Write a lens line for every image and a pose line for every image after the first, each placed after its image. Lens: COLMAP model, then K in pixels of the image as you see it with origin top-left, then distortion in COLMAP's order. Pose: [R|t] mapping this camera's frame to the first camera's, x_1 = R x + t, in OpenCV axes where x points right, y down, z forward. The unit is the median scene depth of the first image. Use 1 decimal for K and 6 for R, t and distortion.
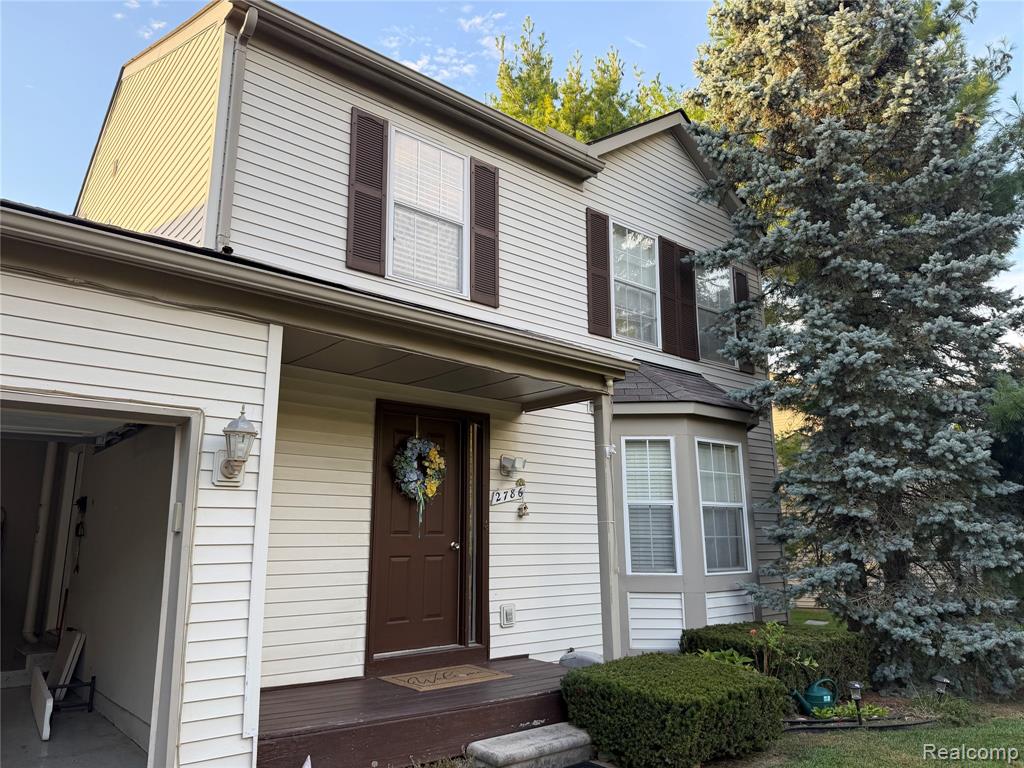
lens RADIAL K [[716.2, 0, 517.6], [0, 716.2, 385.7], [0, 0, 1]] dist [0.042902, -0.004845]
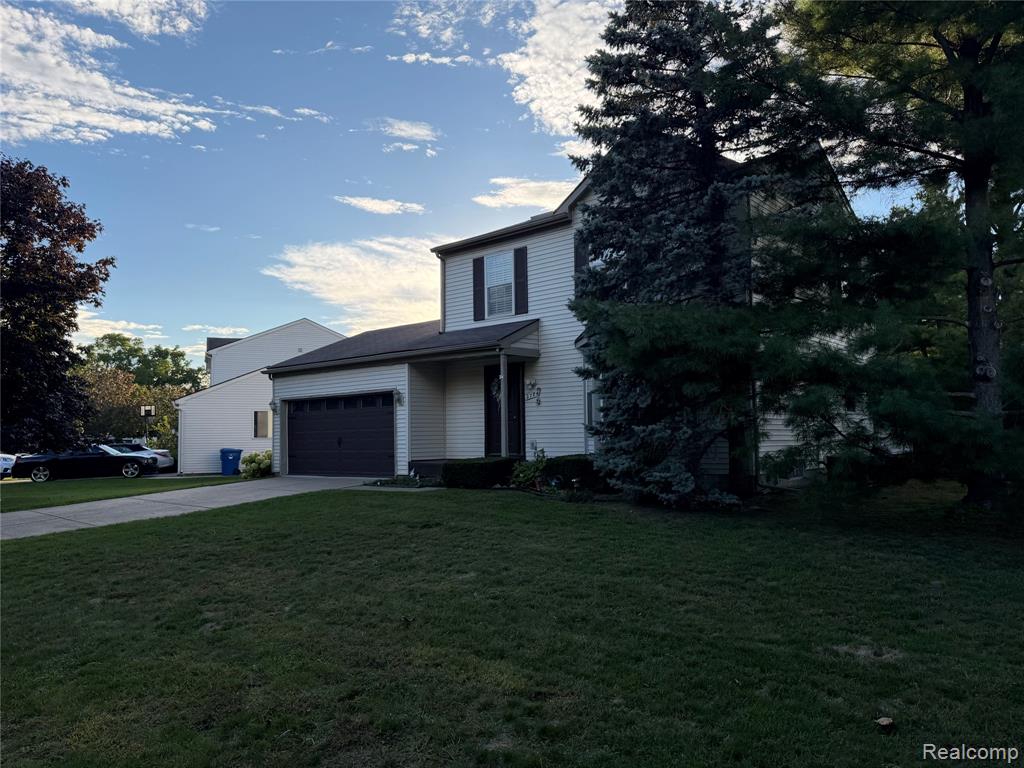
lens RADIAL K [[716.2, 0, 509.2], [0, 716.2, 384.5], [0, 0, 1]] dist [0.042902, -0.004845]
pose [[0.141660, -0.052821, -0.988505, 2.302845], [0.234608, 0.971918, -0.018313, 0.144789], [0.961713, -0.229317, 0.150074, 0.591303]]
